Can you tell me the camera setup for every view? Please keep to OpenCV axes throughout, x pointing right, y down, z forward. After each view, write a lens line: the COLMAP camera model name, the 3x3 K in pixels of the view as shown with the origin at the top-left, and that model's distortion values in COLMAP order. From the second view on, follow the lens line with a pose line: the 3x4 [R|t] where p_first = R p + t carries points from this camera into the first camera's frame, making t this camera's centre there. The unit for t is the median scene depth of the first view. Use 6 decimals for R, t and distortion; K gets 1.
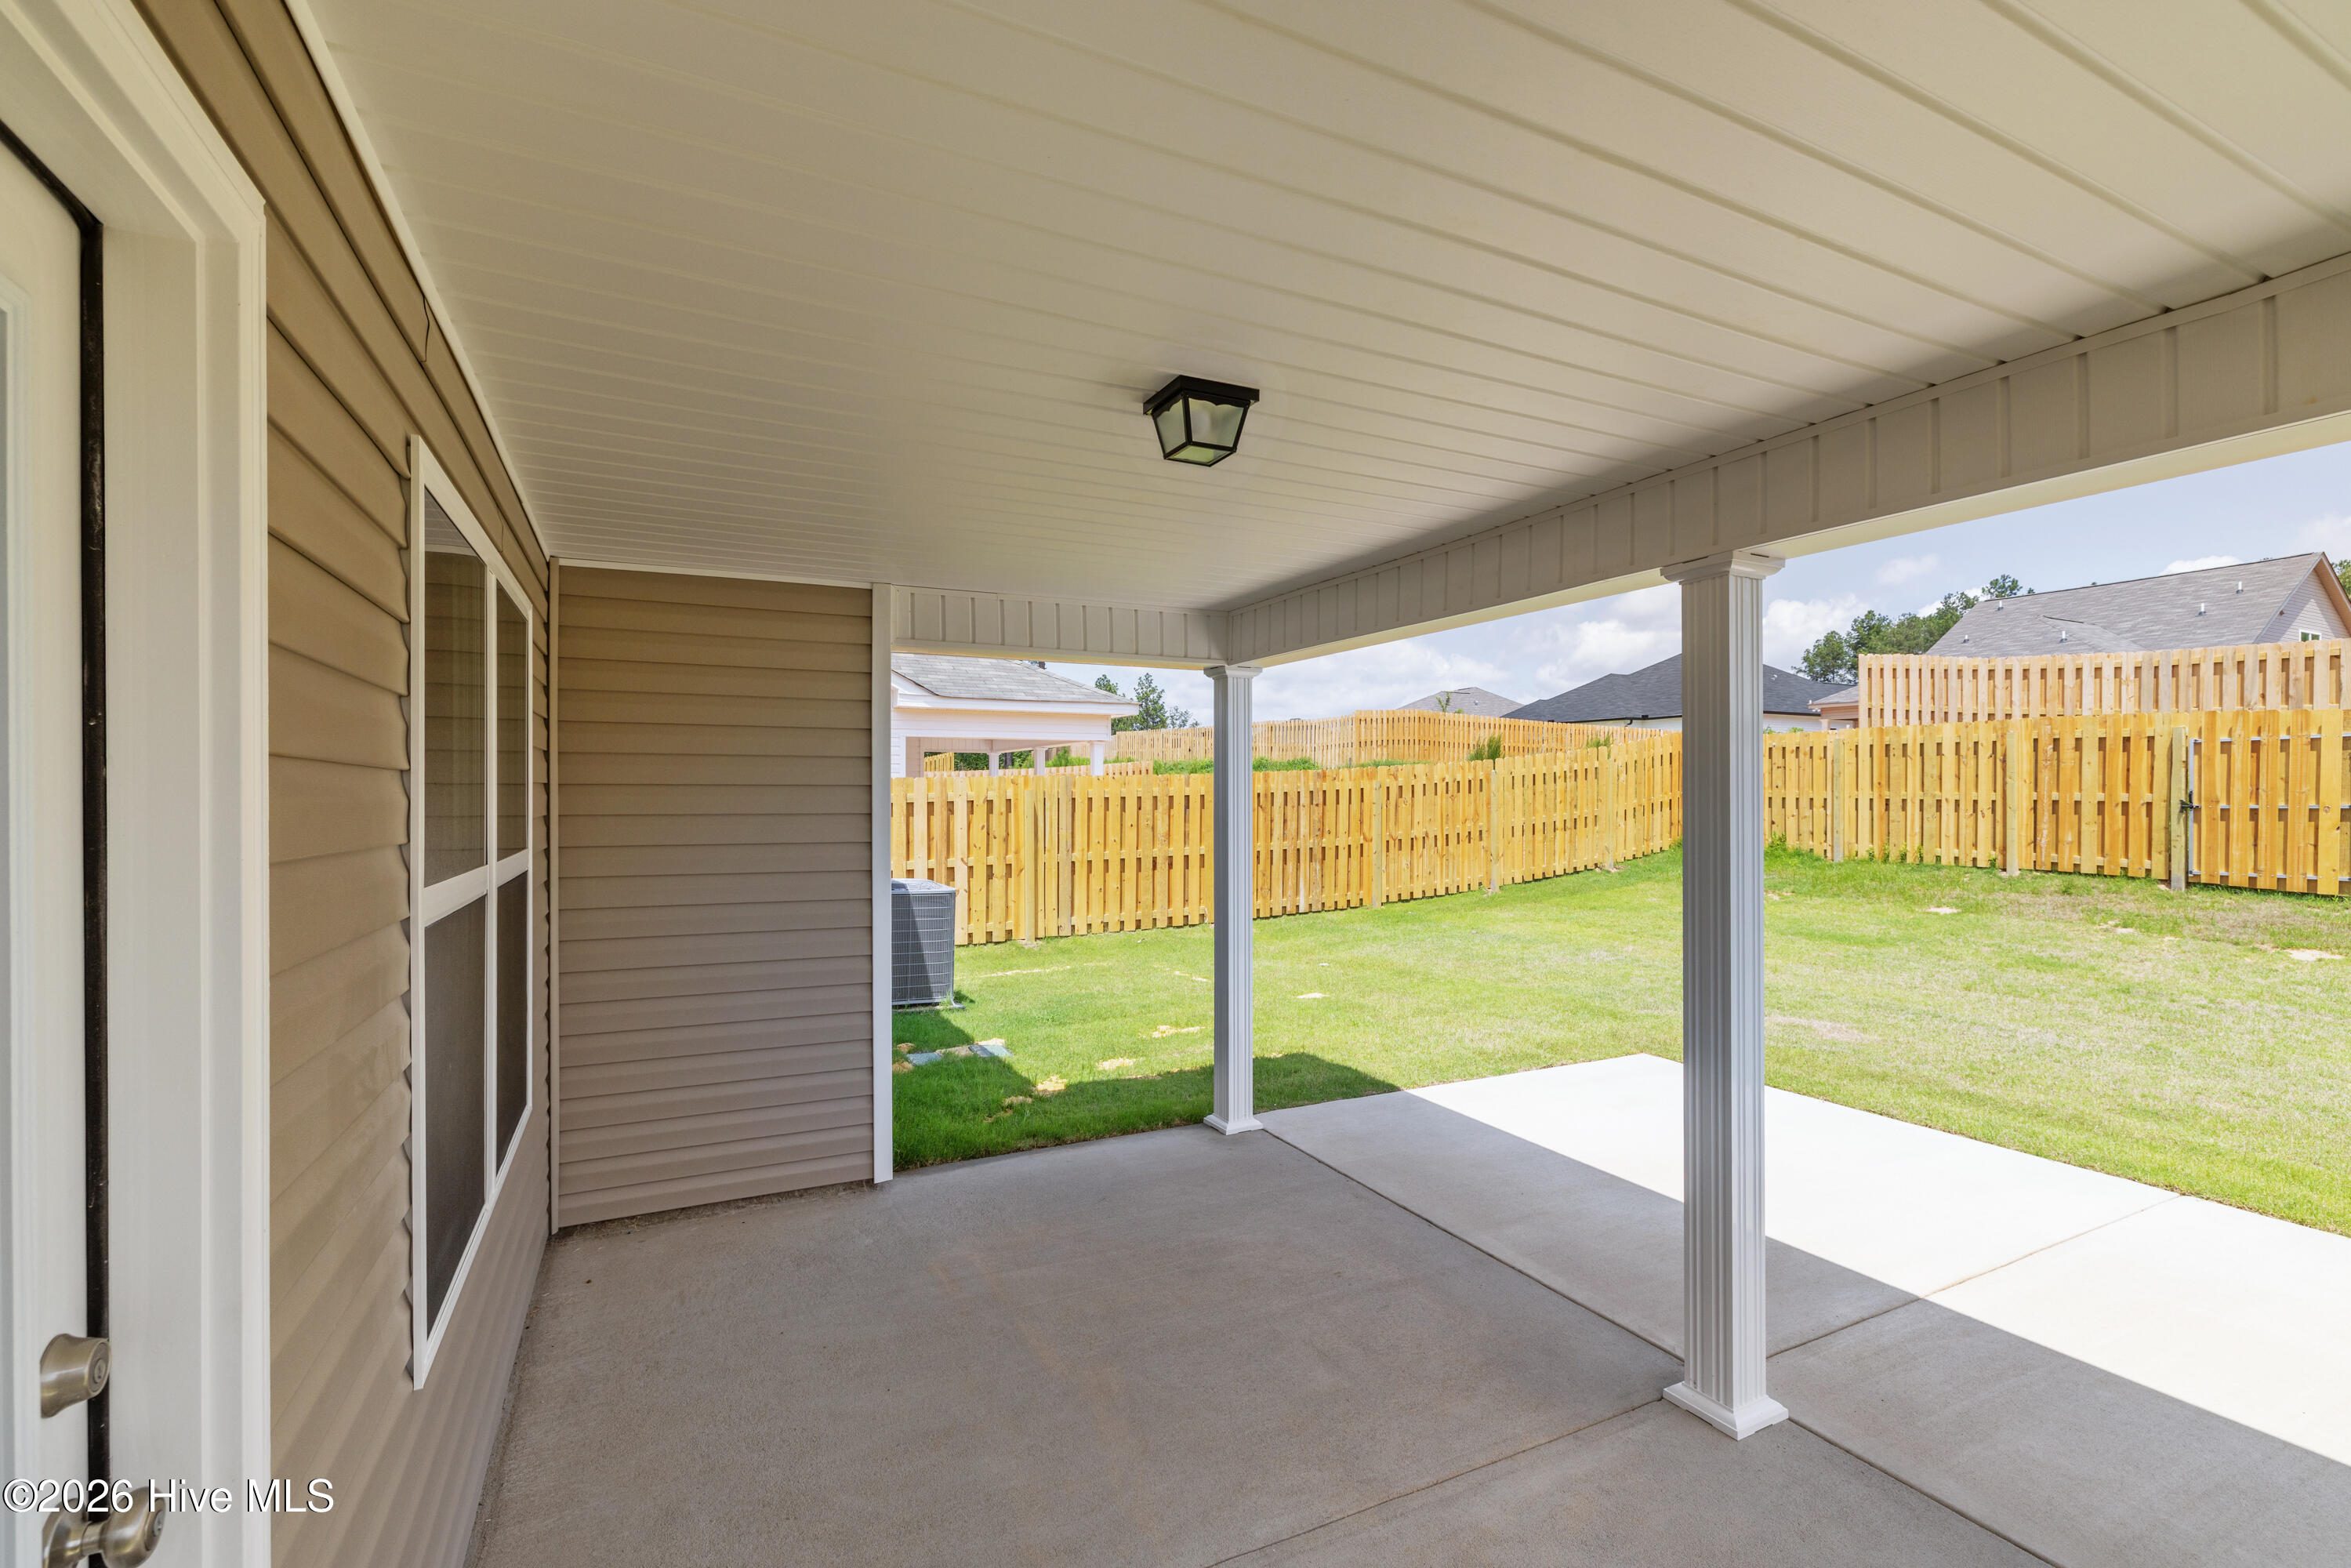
lens RADIAL K [[1024.3, 0, 1177.8], [0, 1024.3, 795.3], [0, 0, 1]] dist [0.001511, 0.000766]
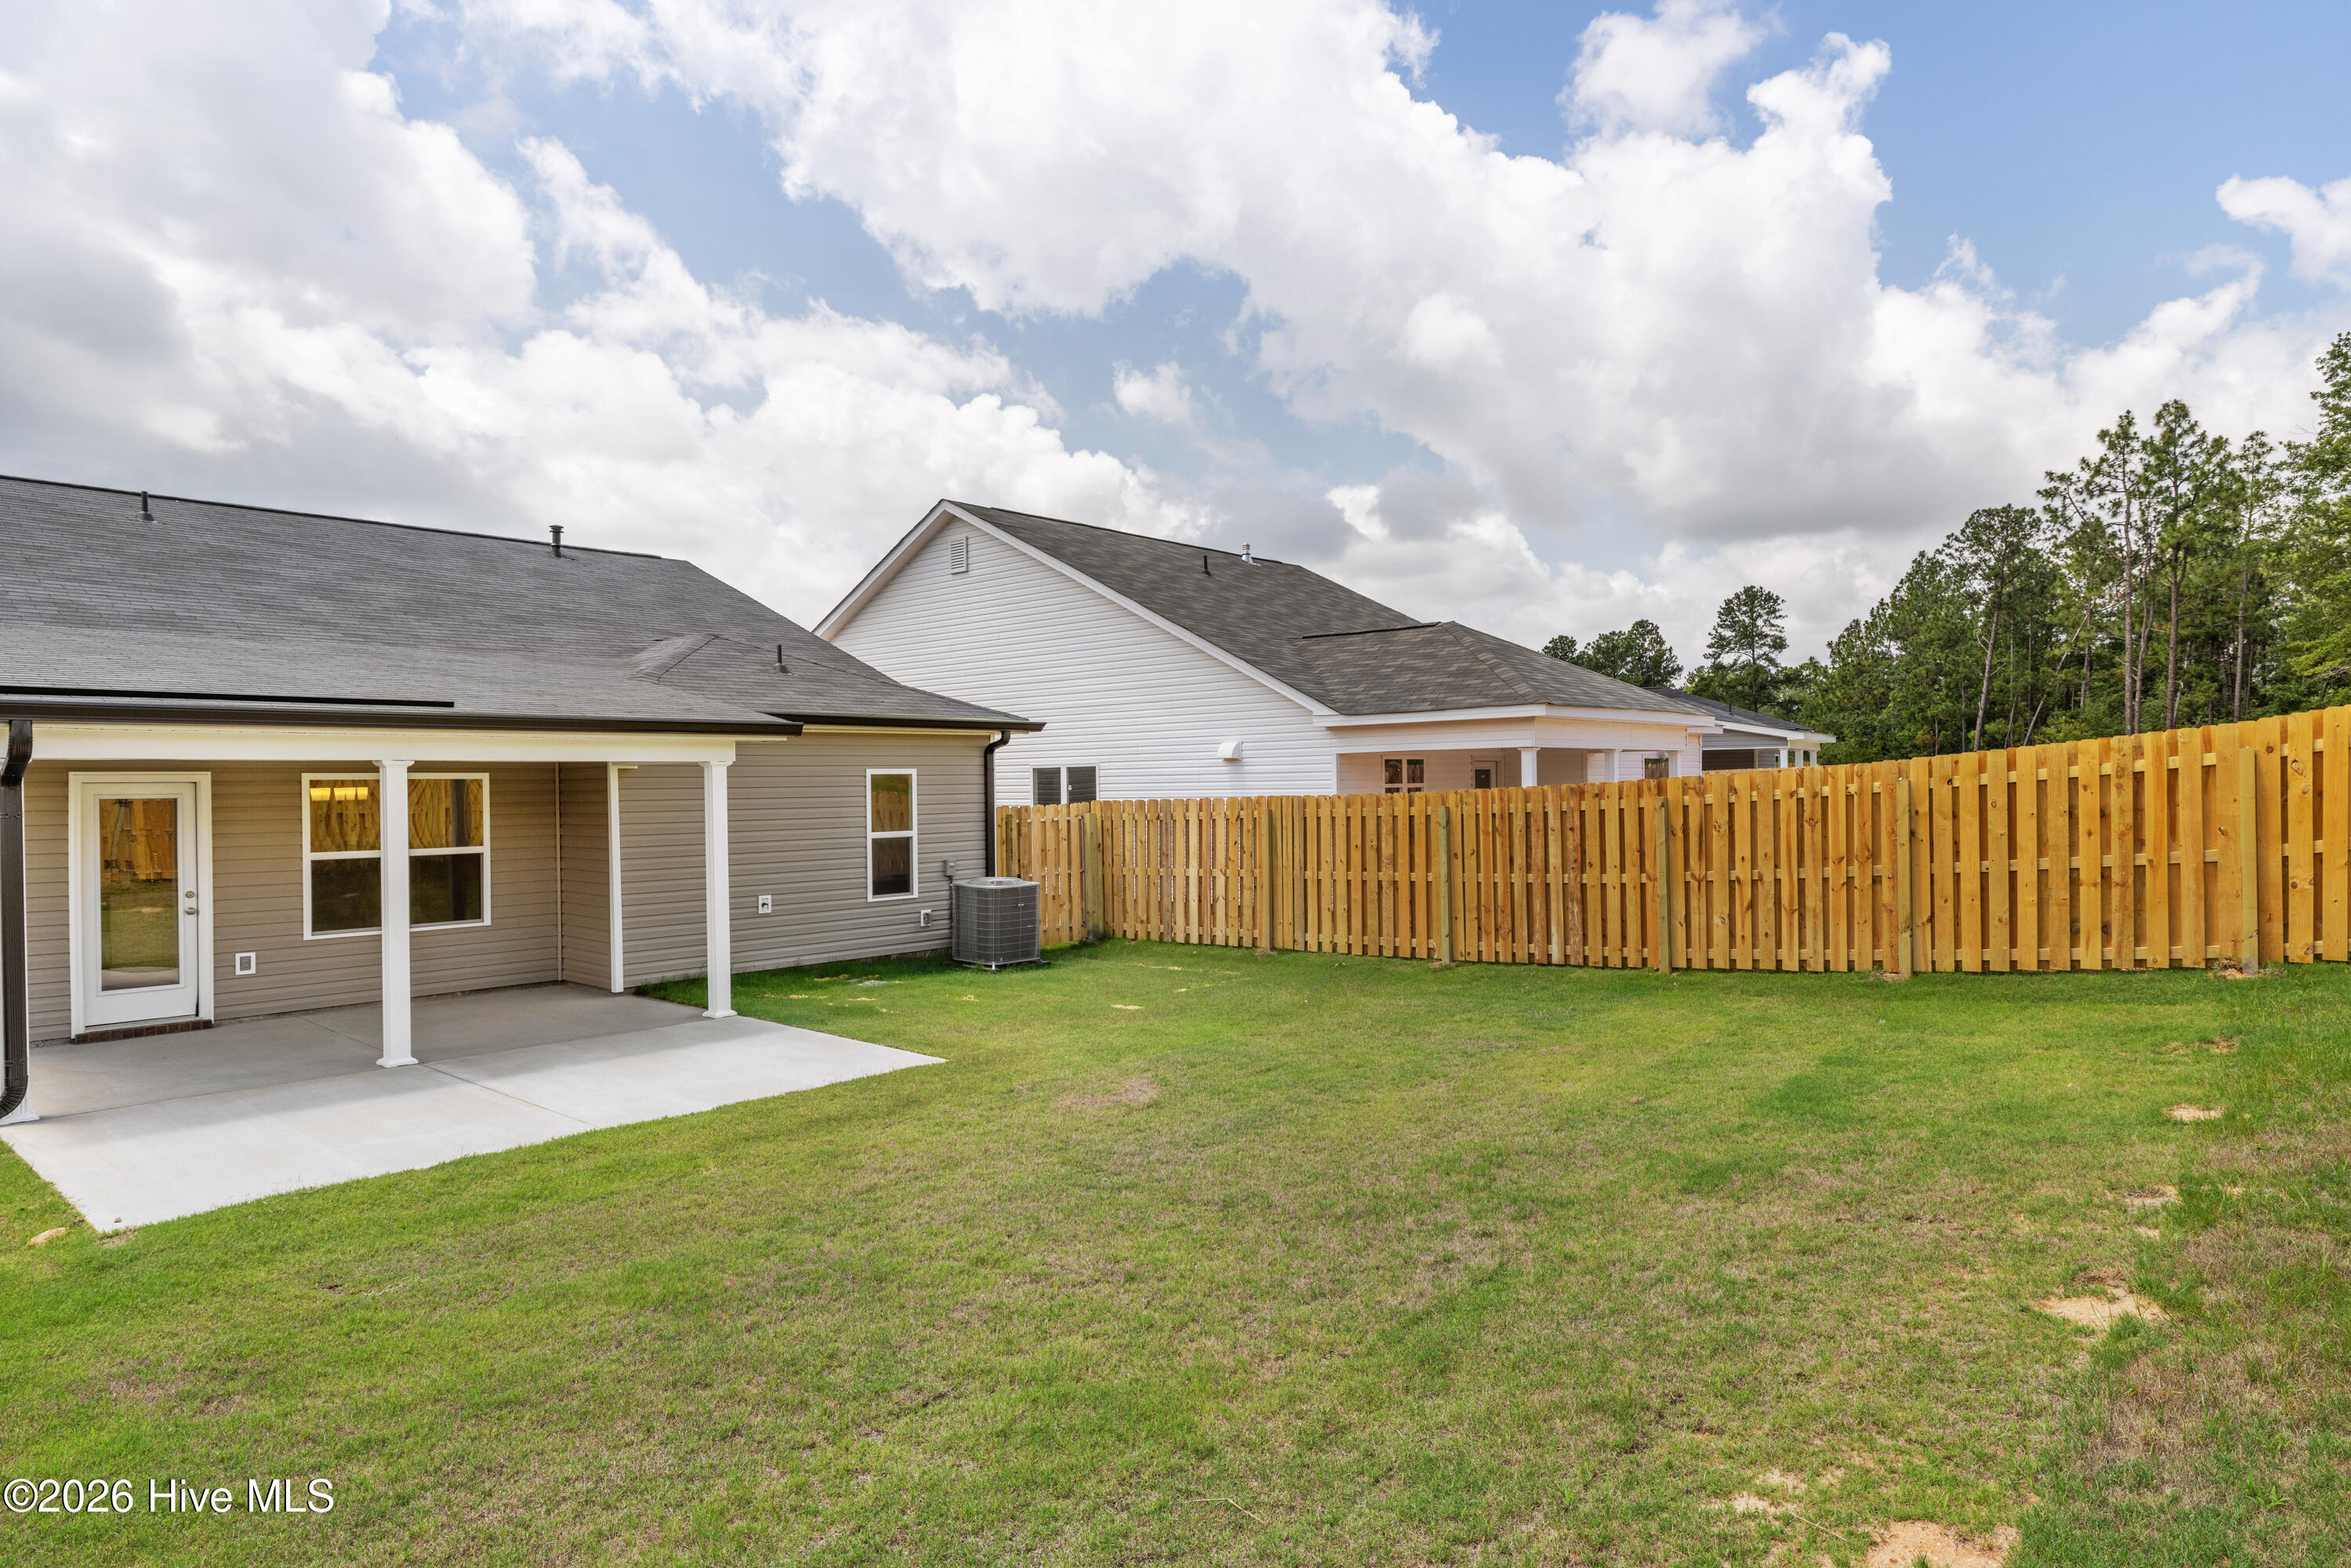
lens RADIAL K [[1353.0, 0, 1181.3], [0, 1353.0, 788.0], [0, 0, 1]] dist [0.003938, -0.005100]
pose [[0.367842, -0.001018, -0.929888, 1.012060], [0.011768, 0.999924, 0.003561, -0.029966], [0.929814, -0.012253, 0.367826, 0.354369]]
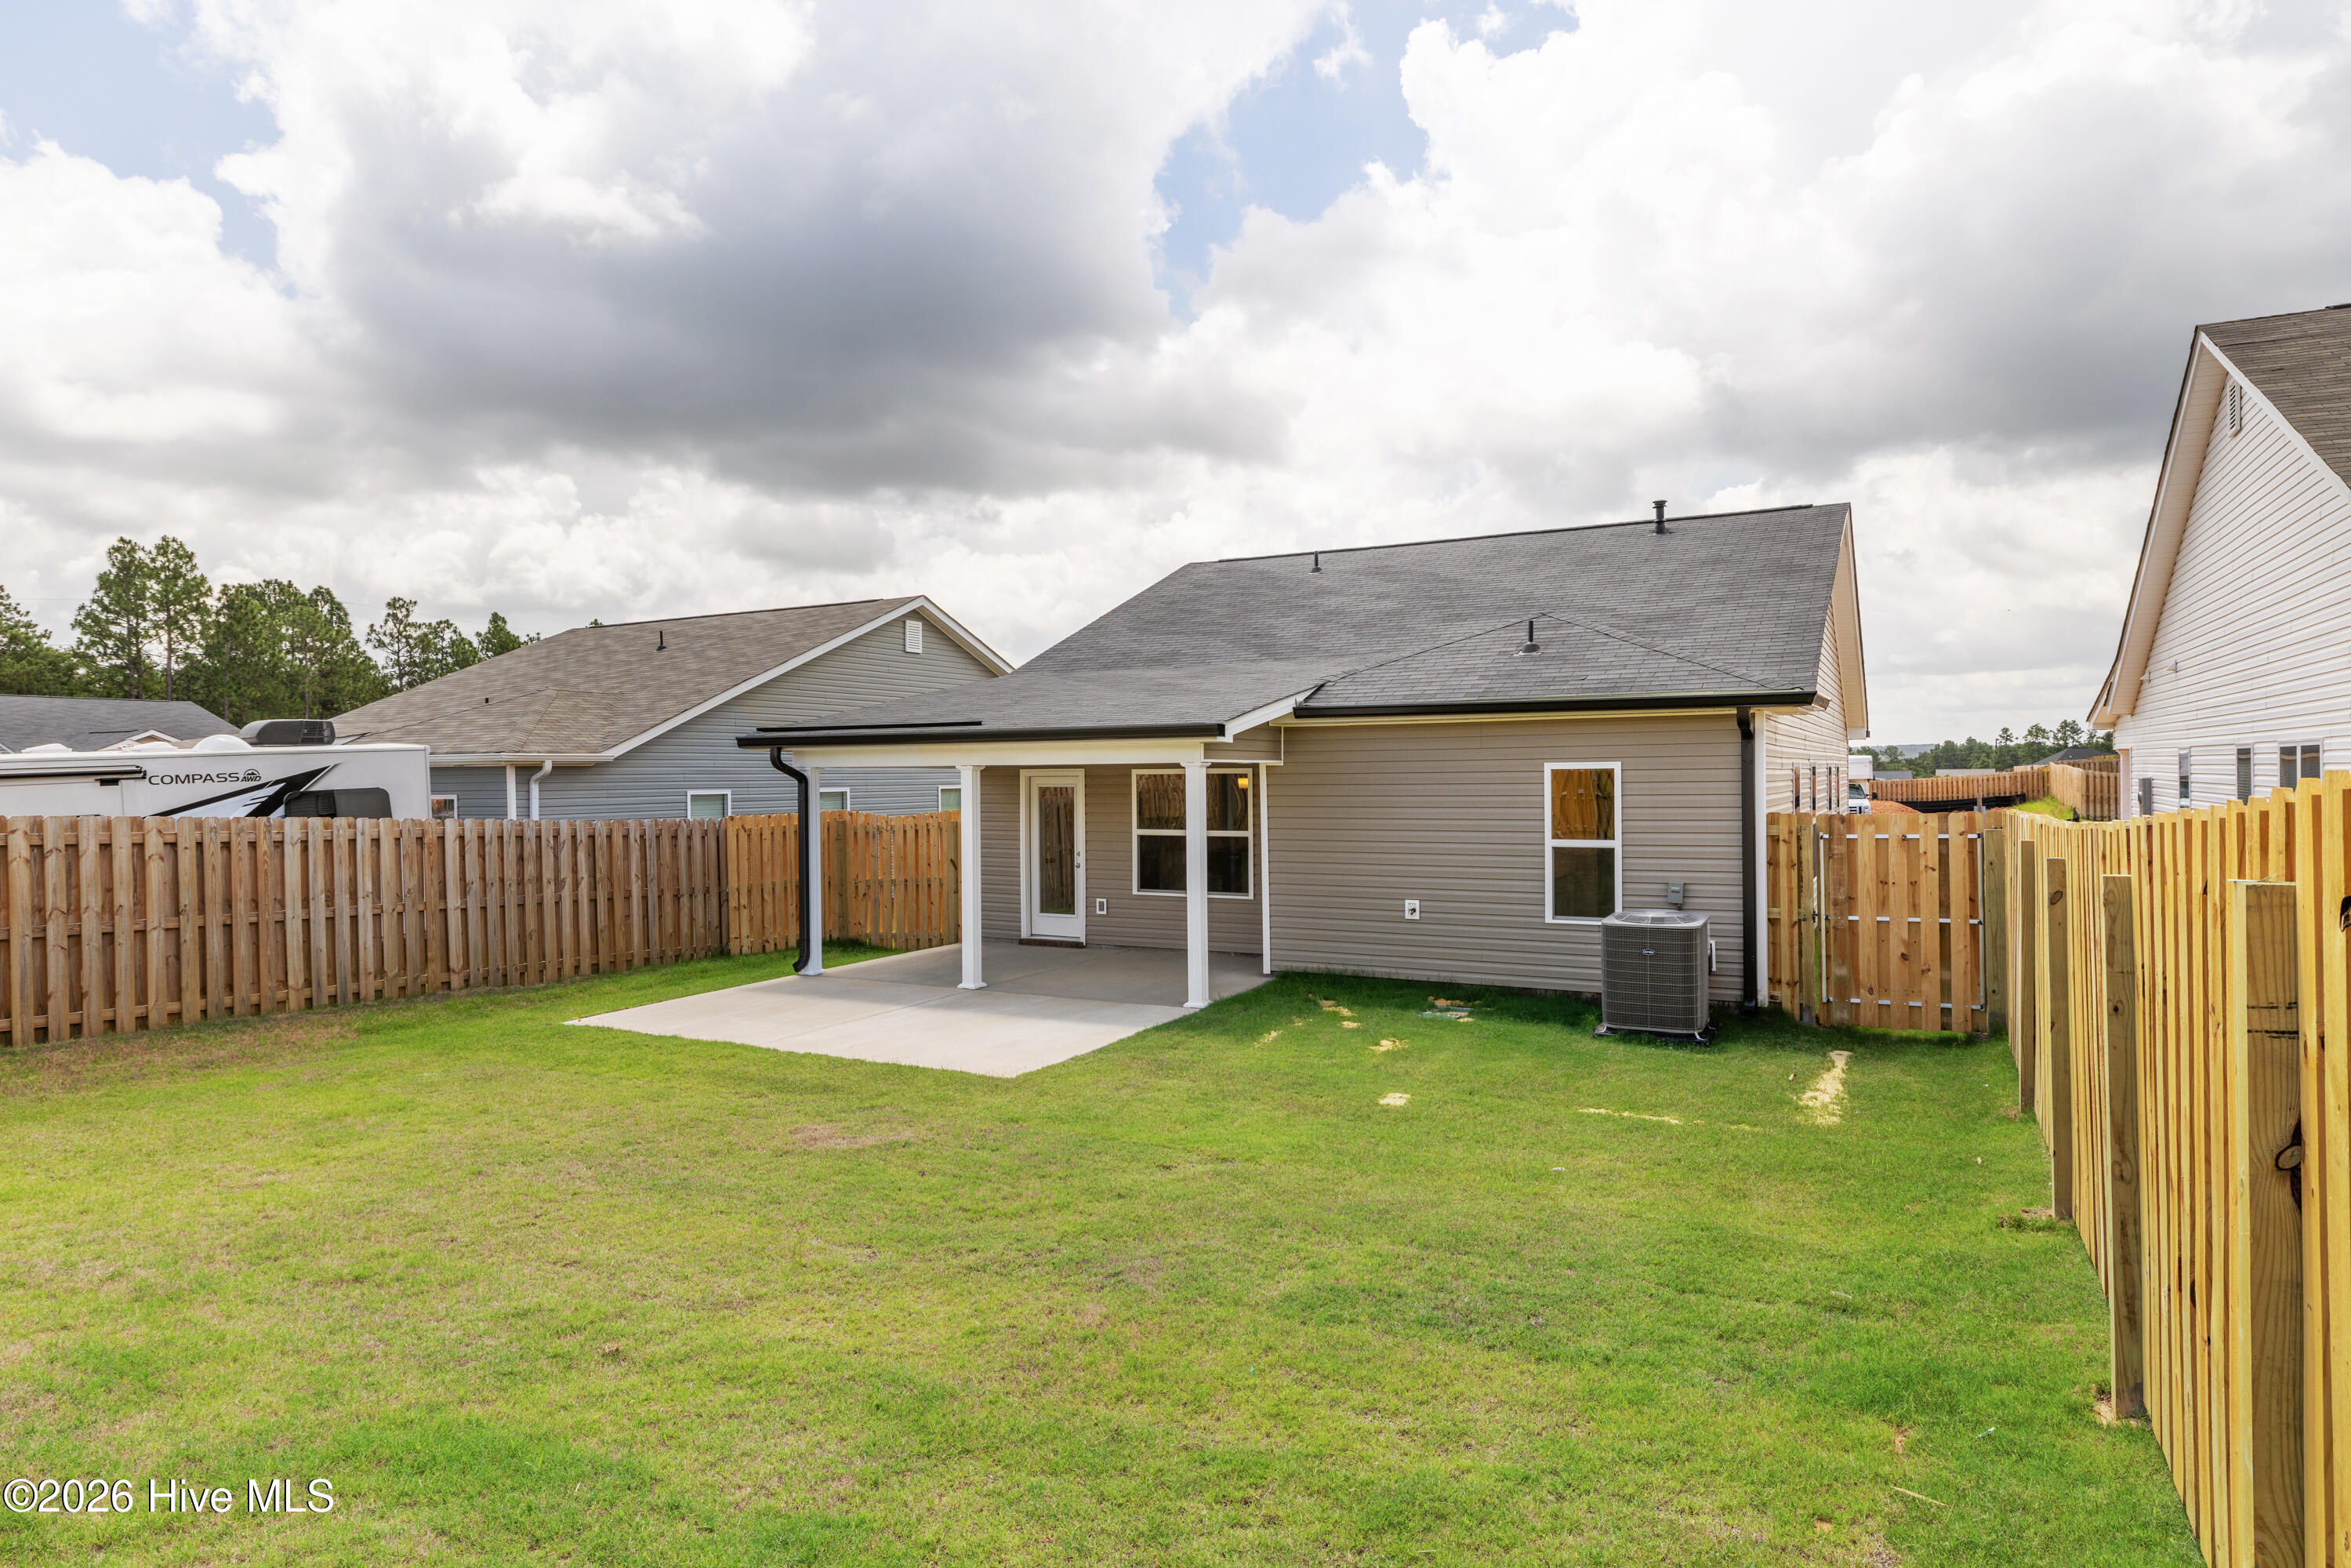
lens RADIAL K [[1353.0, 0, 1181.3], [0, 1353.0, 788.0], [0, 0, 1]] dist [0.003938, -0.005100]
pose [[-0.824621, 0.016621, -0.565441, 0.580872], [0.010973, 0.999850, 0.013388, -0.043512], [0.565579, 0.004835, -0.824680, 1.201276]]
